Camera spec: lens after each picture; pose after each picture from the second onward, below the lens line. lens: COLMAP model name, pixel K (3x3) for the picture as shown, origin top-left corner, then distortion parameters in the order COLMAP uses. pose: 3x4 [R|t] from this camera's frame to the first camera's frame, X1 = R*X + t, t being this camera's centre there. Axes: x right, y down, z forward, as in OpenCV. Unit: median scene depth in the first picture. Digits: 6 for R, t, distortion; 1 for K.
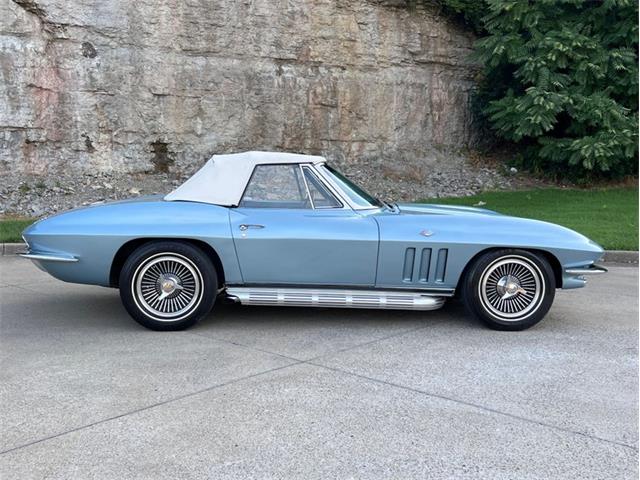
lens RADIAL K [[755.7, 0, 317.2], [0, 755.7, 243.7], [0, 0, 1]] dist [0.027424, 0.000000]
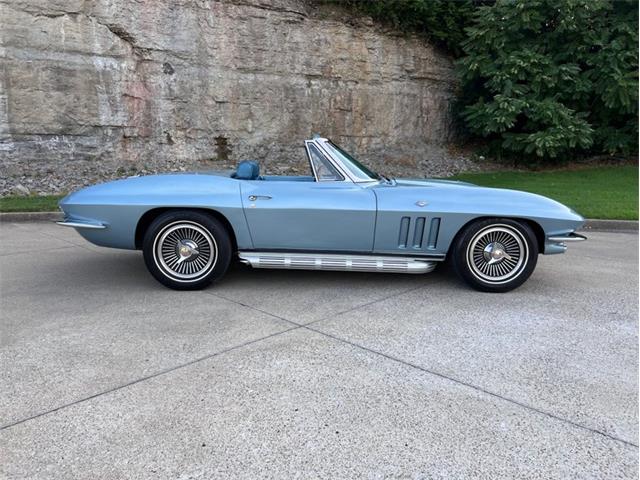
lens RADIAL K [[509.0, 0, 317.3], [0, 509.0, 241.6], [0, 0, 1]] dist [0.046046, -0.040649]
pose [[0.998904, 0.005442, -0.046482, 0.009469], [-0.002715, 0.998282, 0.058530, -0.000491], [0.046720, -0.058339, 0.997203, 0.075642]]
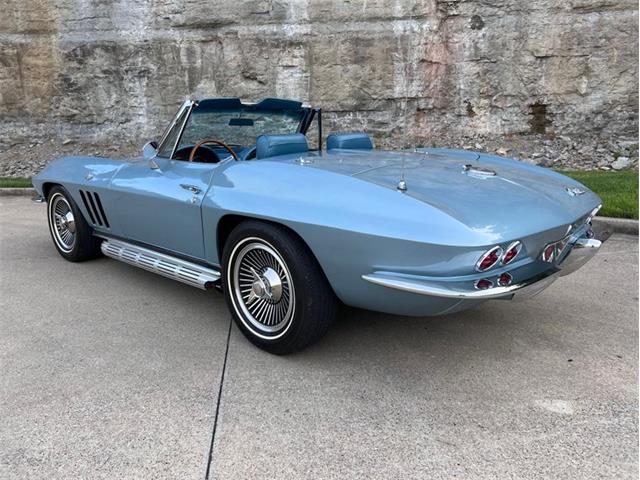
lens RADIAL K [[509.0, 0, 315.3], [0, 509.0, 240.4], [0, 0, 1]] dist [0.046046, -0.040649]
pose [[0.754411, 0.114233, -0.646386, 0.041022], [-0.050629, 0.991933, 0.116210, -0.012809], [0.654447, -0.054944, 0.754109, 0.243942]]
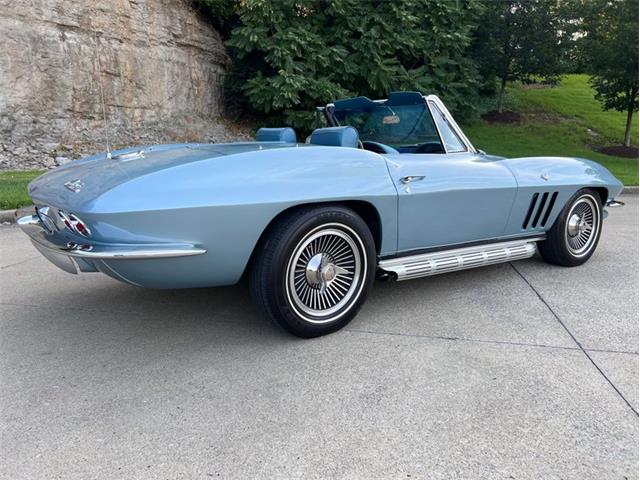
lens RADIAL K [[509.0, 0, 328.0], [0, 509.0, 230.6], [0, 0, 1]] dist [0.046046, -0.040649]
pose [[0.839346, -0.100588, 0.534211, -0.160267], [0.058522, 0.993740, 0.095165, -0.008560], [-0.540439, -0.048614, 0.839978, 0.202572]]
